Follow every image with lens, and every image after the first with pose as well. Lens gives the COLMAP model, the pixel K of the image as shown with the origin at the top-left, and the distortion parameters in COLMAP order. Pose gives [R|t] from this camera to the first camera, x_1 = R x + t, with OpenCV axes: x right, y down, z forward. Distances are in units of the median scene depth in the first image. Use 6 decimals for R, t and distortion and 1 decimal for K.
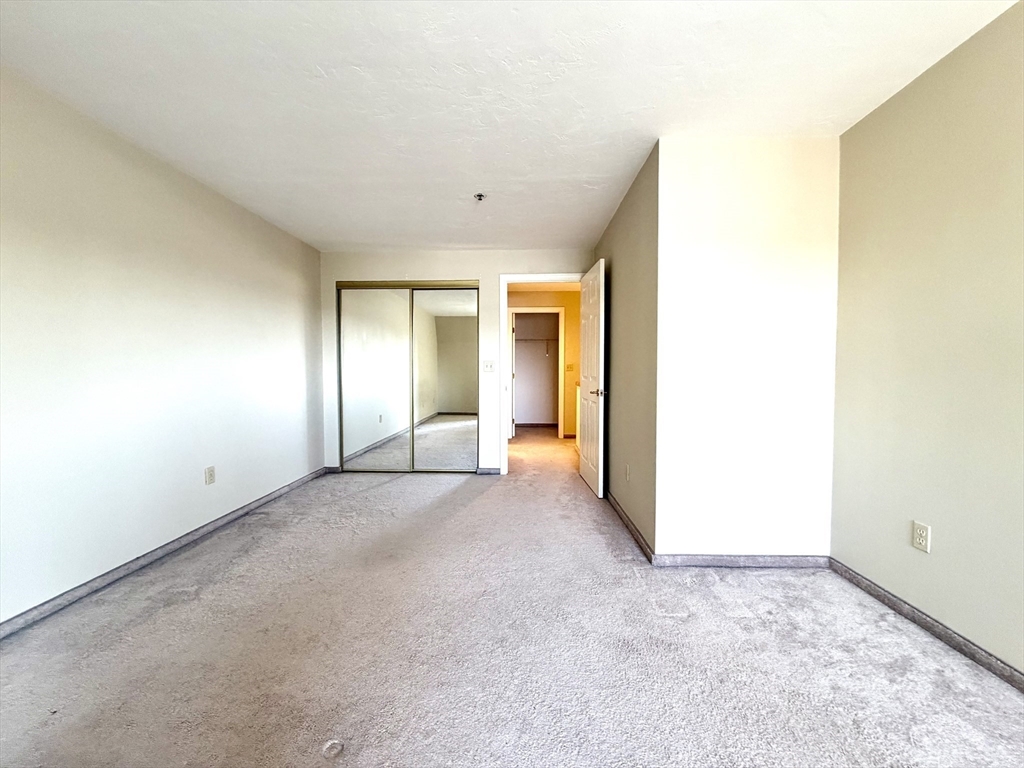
lens RADIAL K [[407.0, 0, 514.3], [0, 407.0, 385.3], [0, 0, 1]] dist [-0.003199, 0.000056]
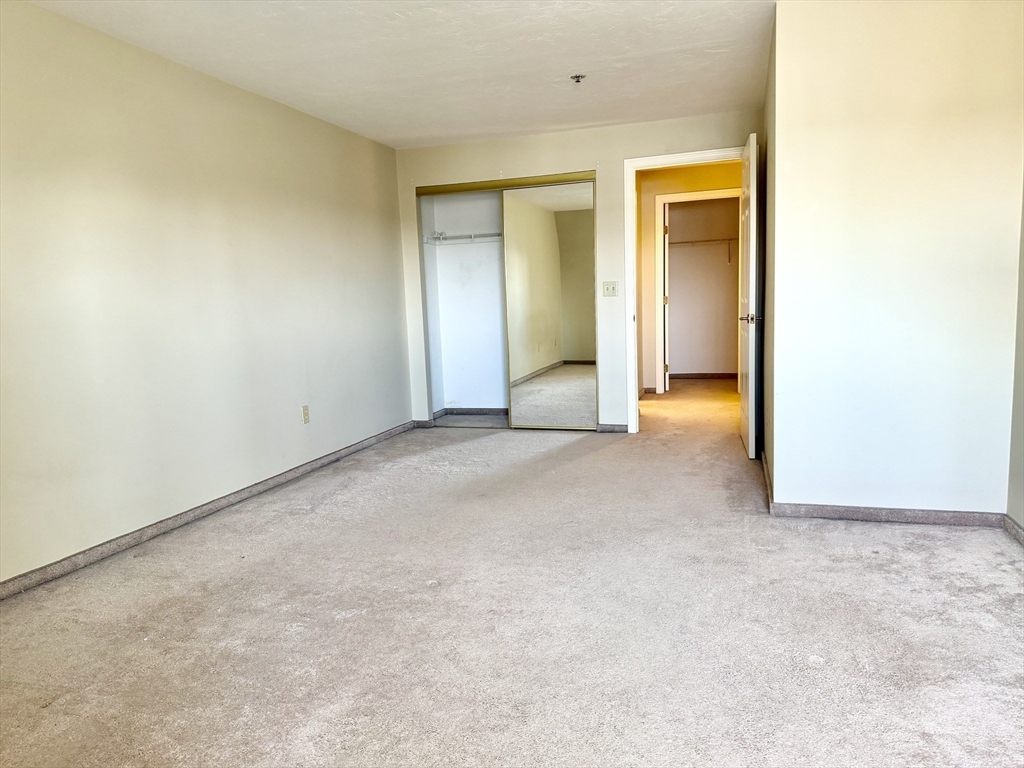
lens RADIAL K [[715.2, 0, 512.8], [0, 715.2, 390.2], [0, 0, 1]] dist [0.038890, -0.049798]
pose [[0.960393, 0.000124, -0.278650, 0.202808], [0.026630, 0.995382, 0.092227, 0.020462], [0.277375, -0.095994, 0.955954, -0.492222]]
